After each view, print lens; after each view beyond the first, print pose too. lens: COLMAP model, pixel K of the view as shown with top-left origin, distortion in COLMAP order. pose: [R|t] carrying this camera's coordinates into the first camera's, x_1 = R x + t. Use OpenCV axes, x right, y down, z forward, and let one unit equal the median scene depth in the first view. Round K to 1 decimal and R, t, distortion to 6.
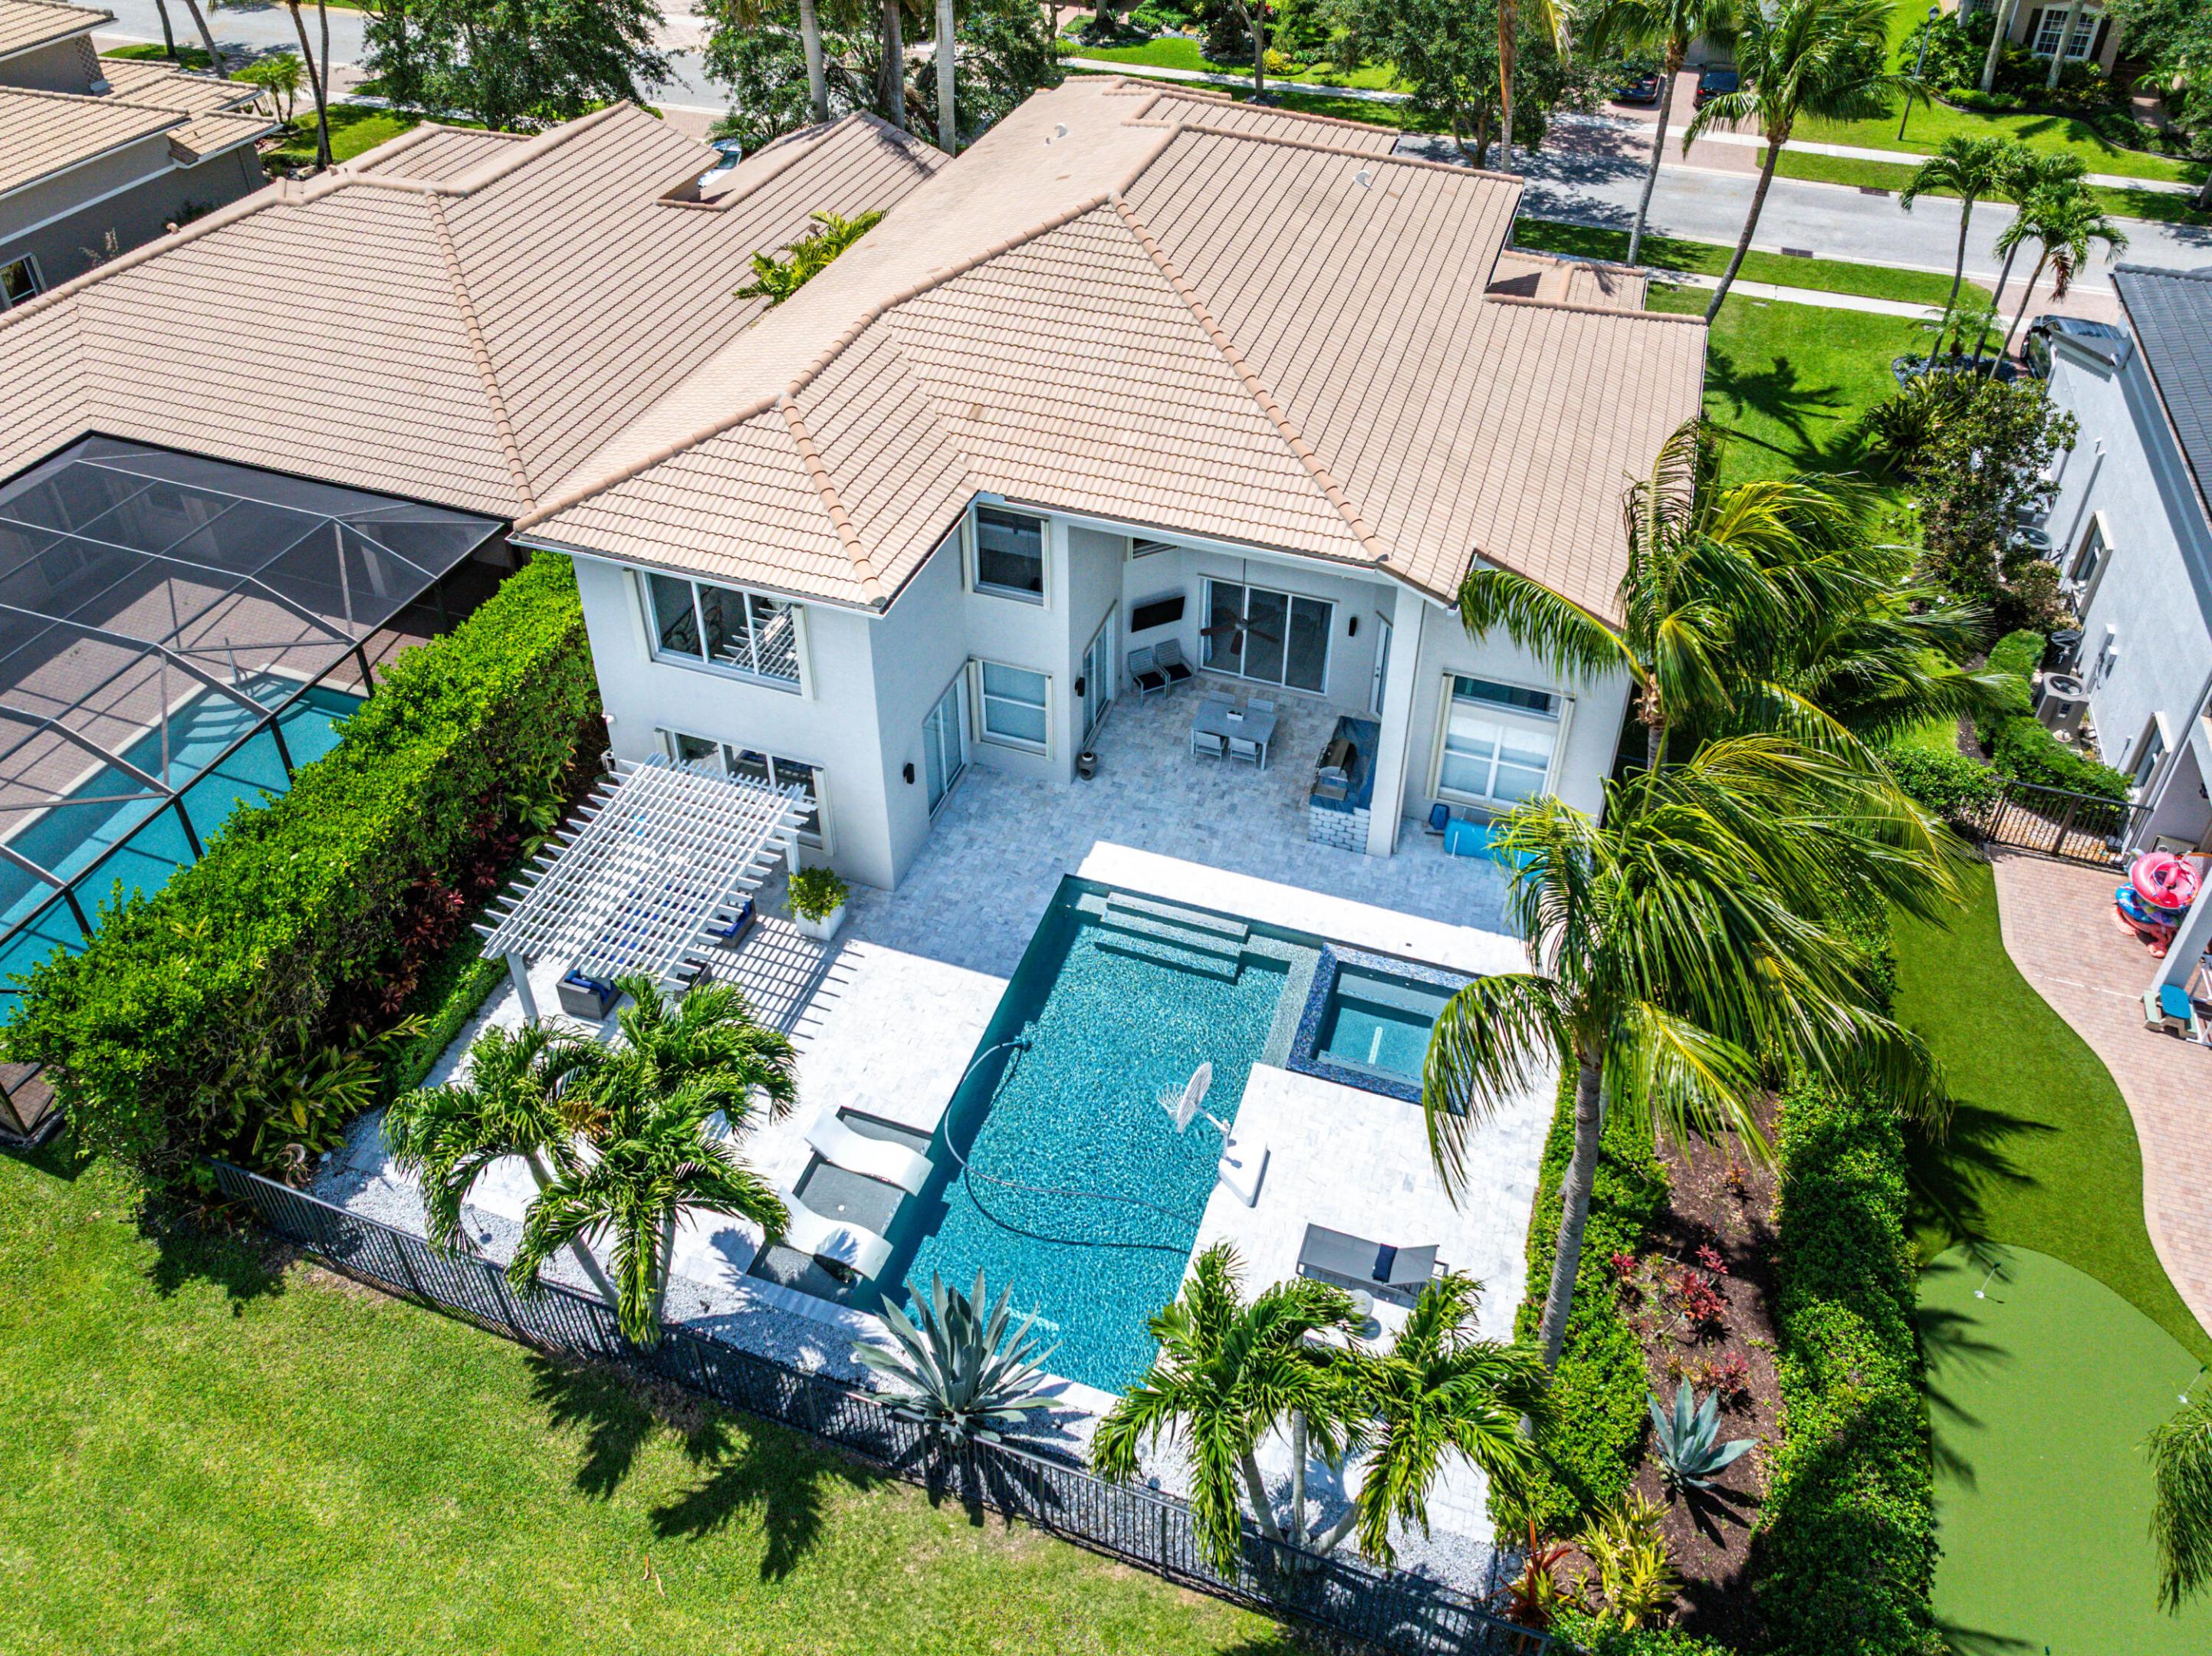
lens RADIAL K [[1632.6, 0, 1146.6], [0, 1632.6, 580.0], [0, 0, 1]] dist [-0.011639, -0.007973]
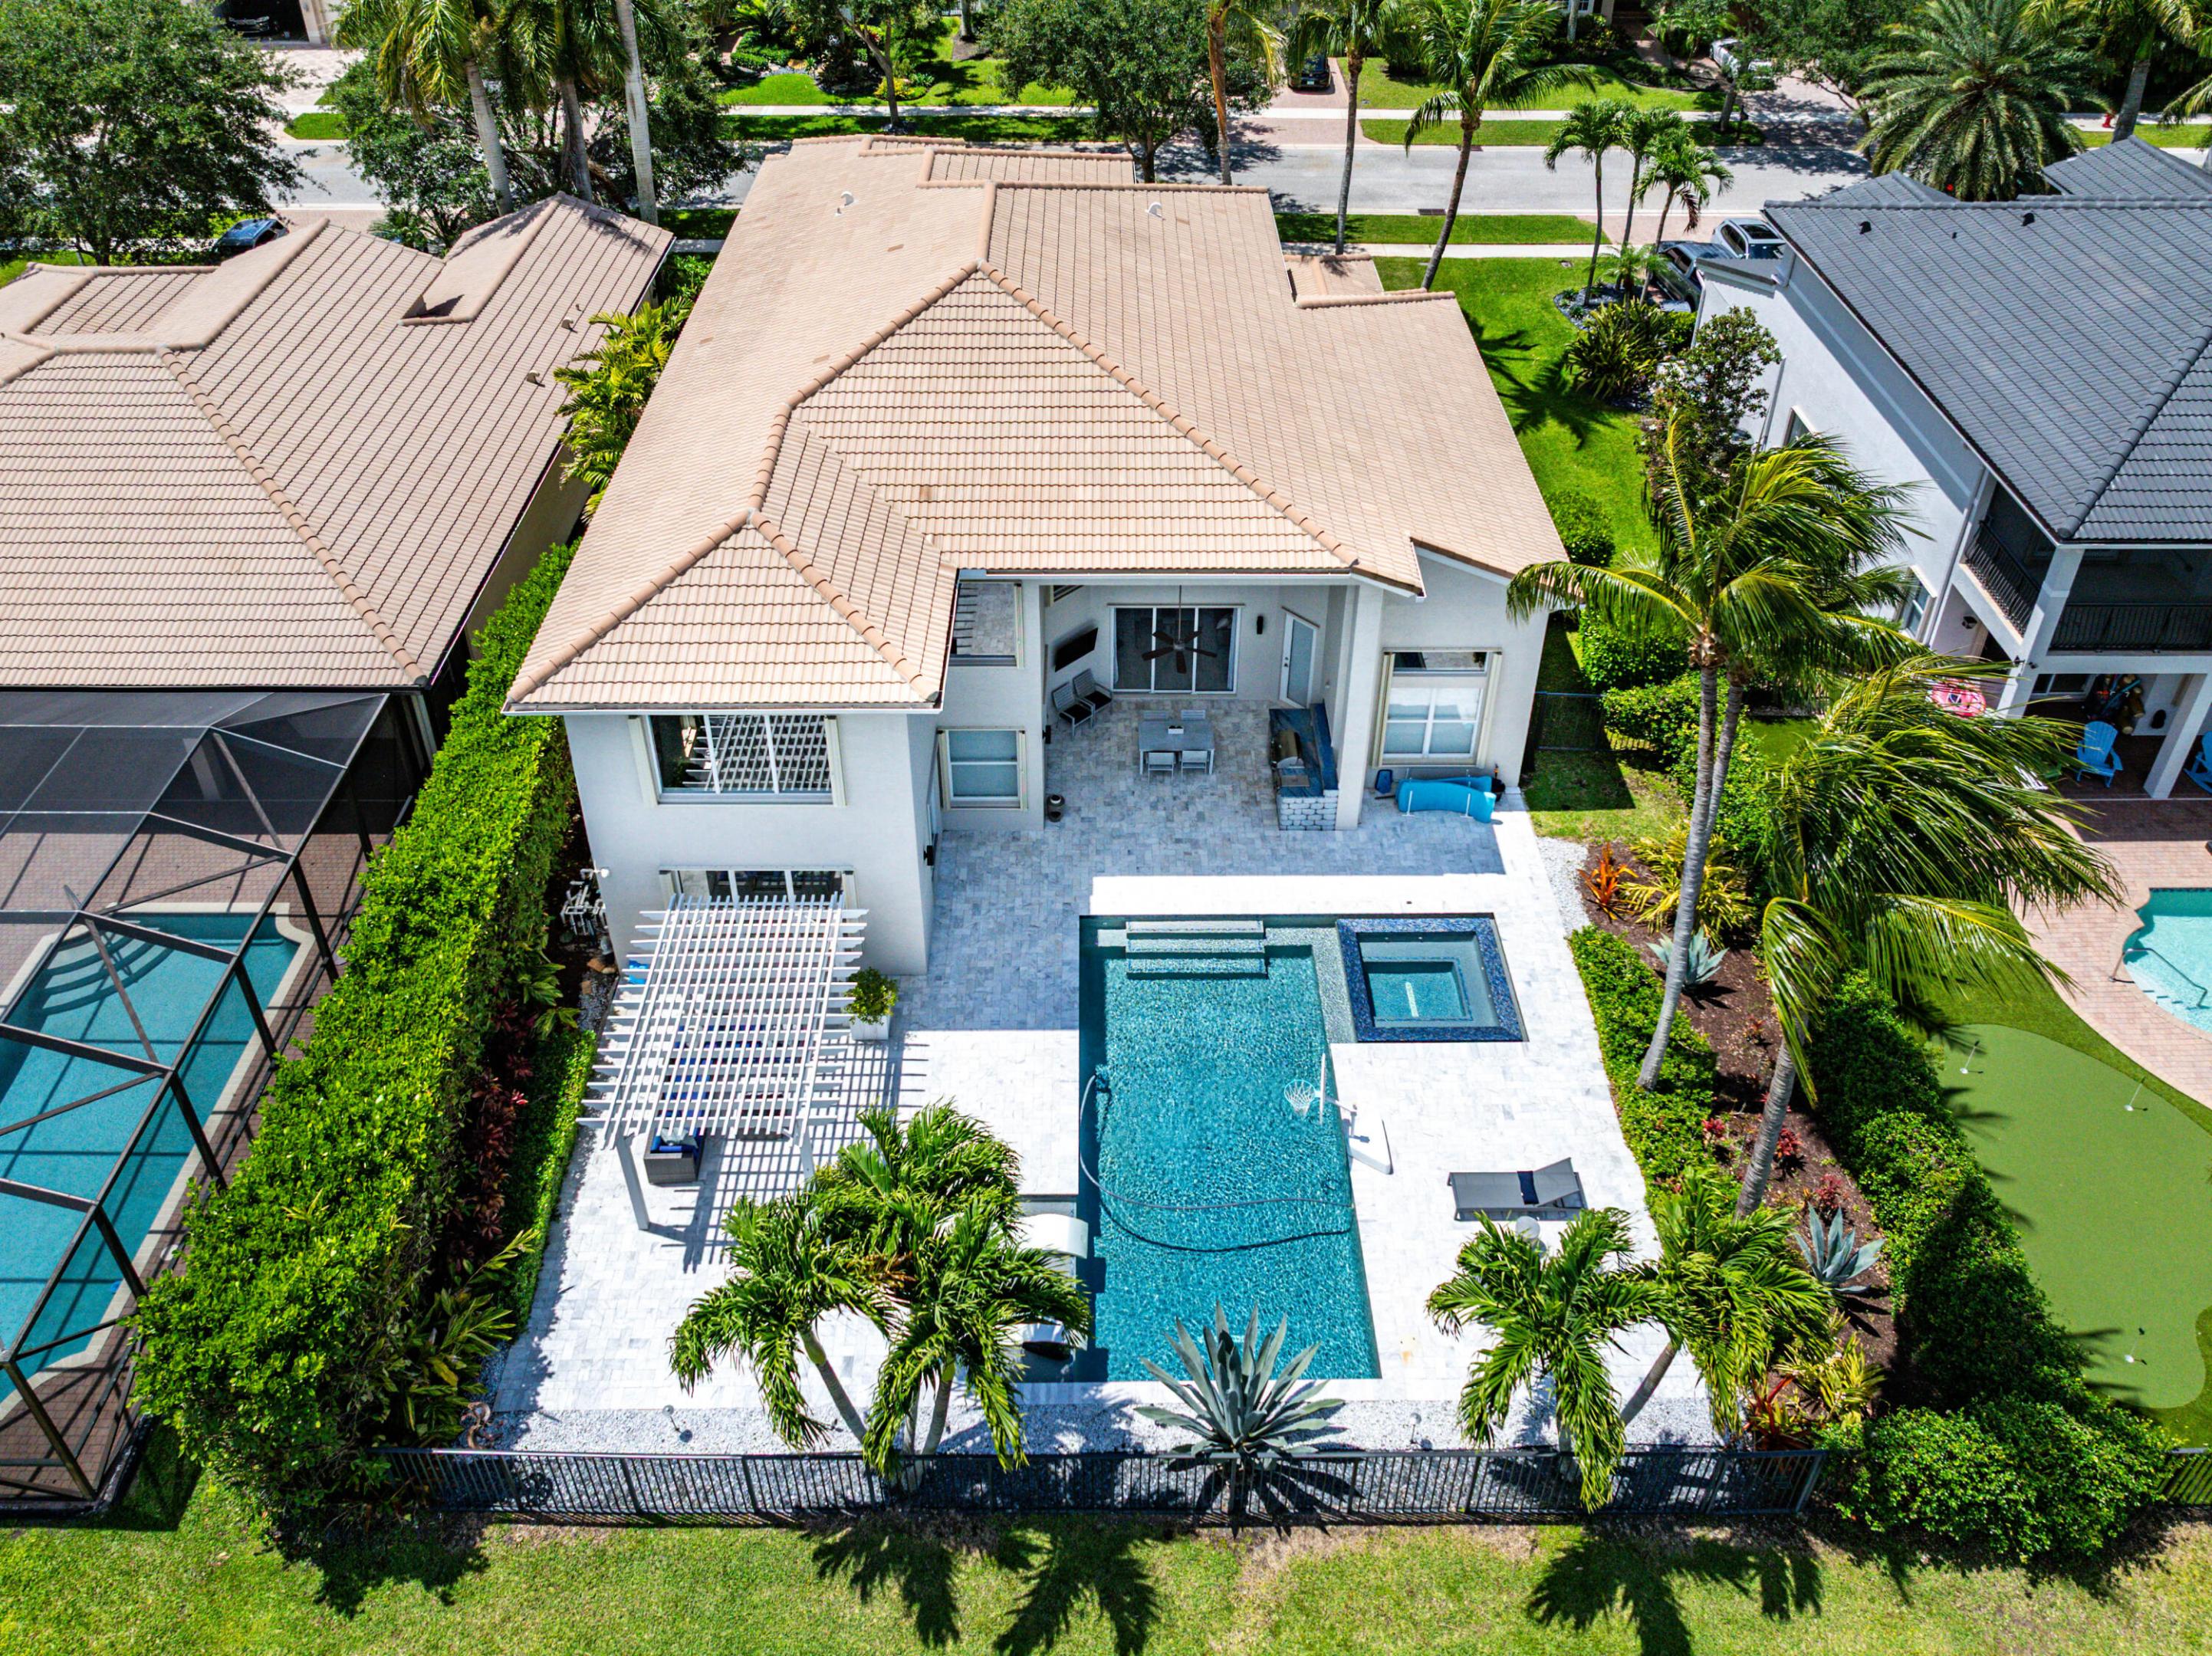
lens RADIAL K [[1631.5, 0, 1123.0], [0, 1631.5, 501.1], [0, 0, 1]] dist [-0.015590, -0.001147]
pose [[0.945135, -0.175099, 0.275790, -0.267427], [0.184467, 0.982805, -0.008188, -0.065929], [-0.269614, 0.058613, 0.961183, -0.016751]]
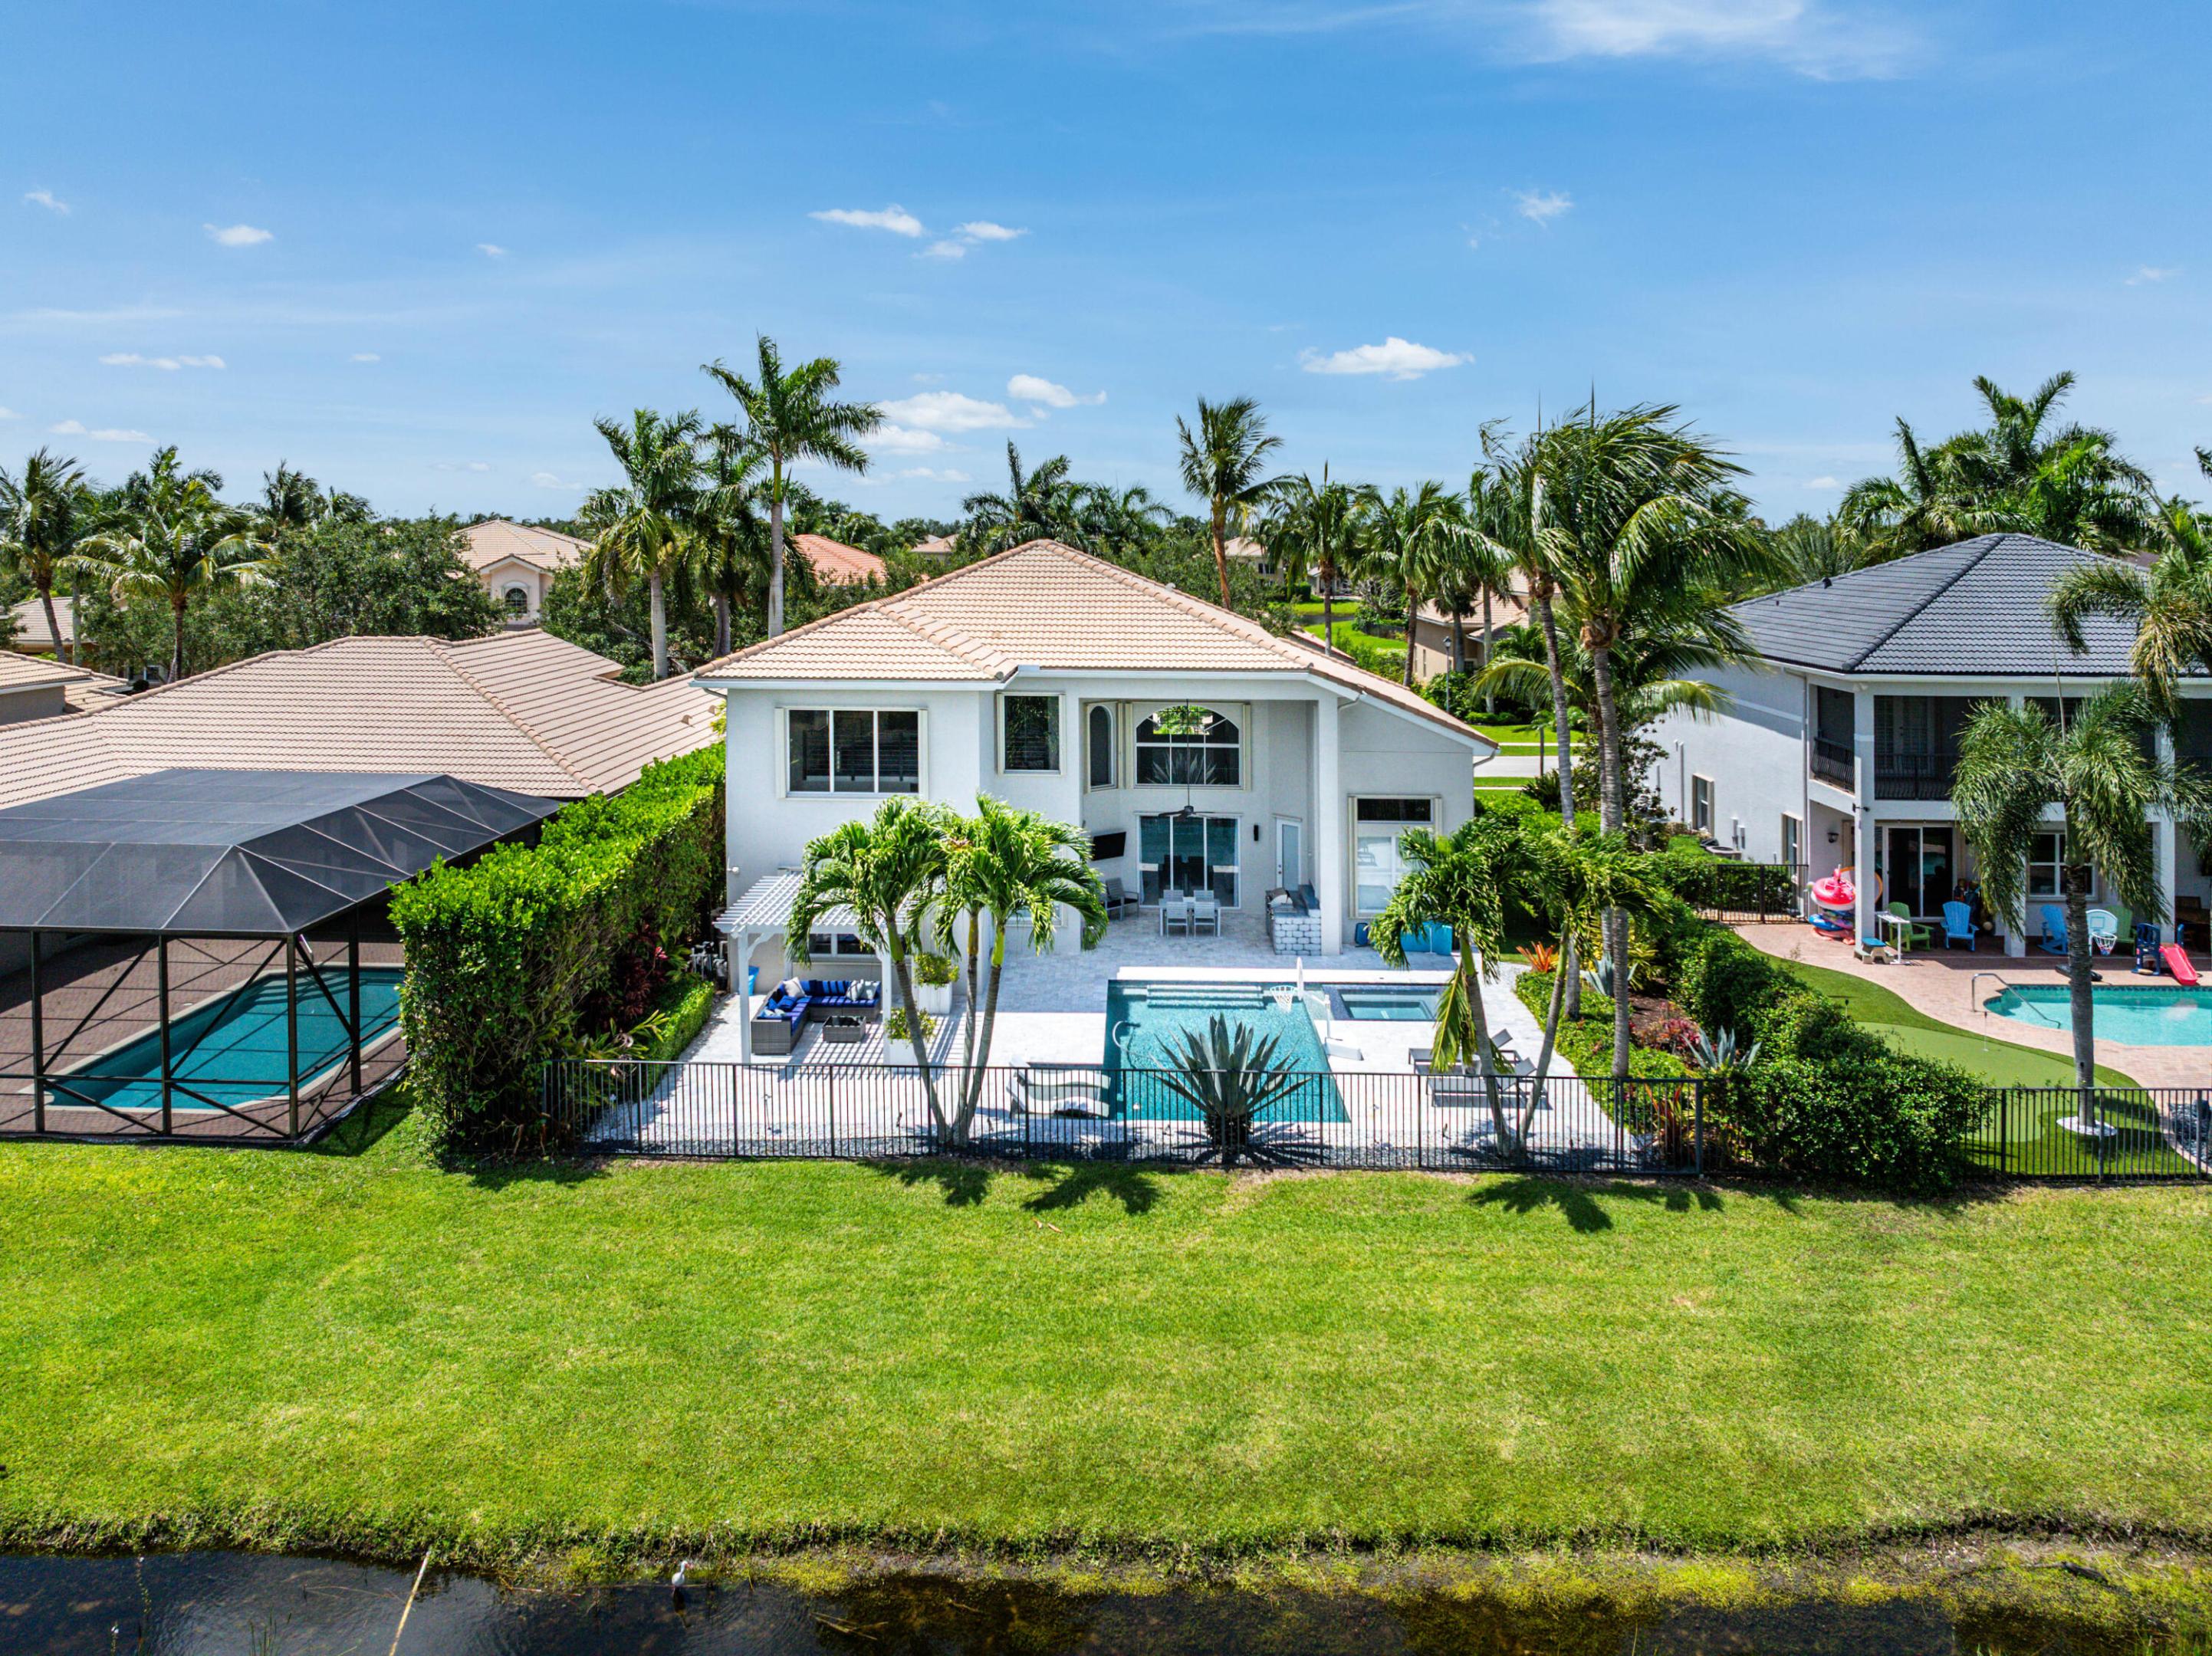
lens RADIAL K [[1631.5, 0, 1123.0], [0, 1631.5, 501.1], [0, 0, 1]] dist [-0.015590, -0.001147]
pose [[0.953275, 0.009332, 0.301961, -0.426121], [0.168582, 0.812998, -0.557328, 0.590548], [-0.250694, 0.582192, 0.773437, -0.186157]]
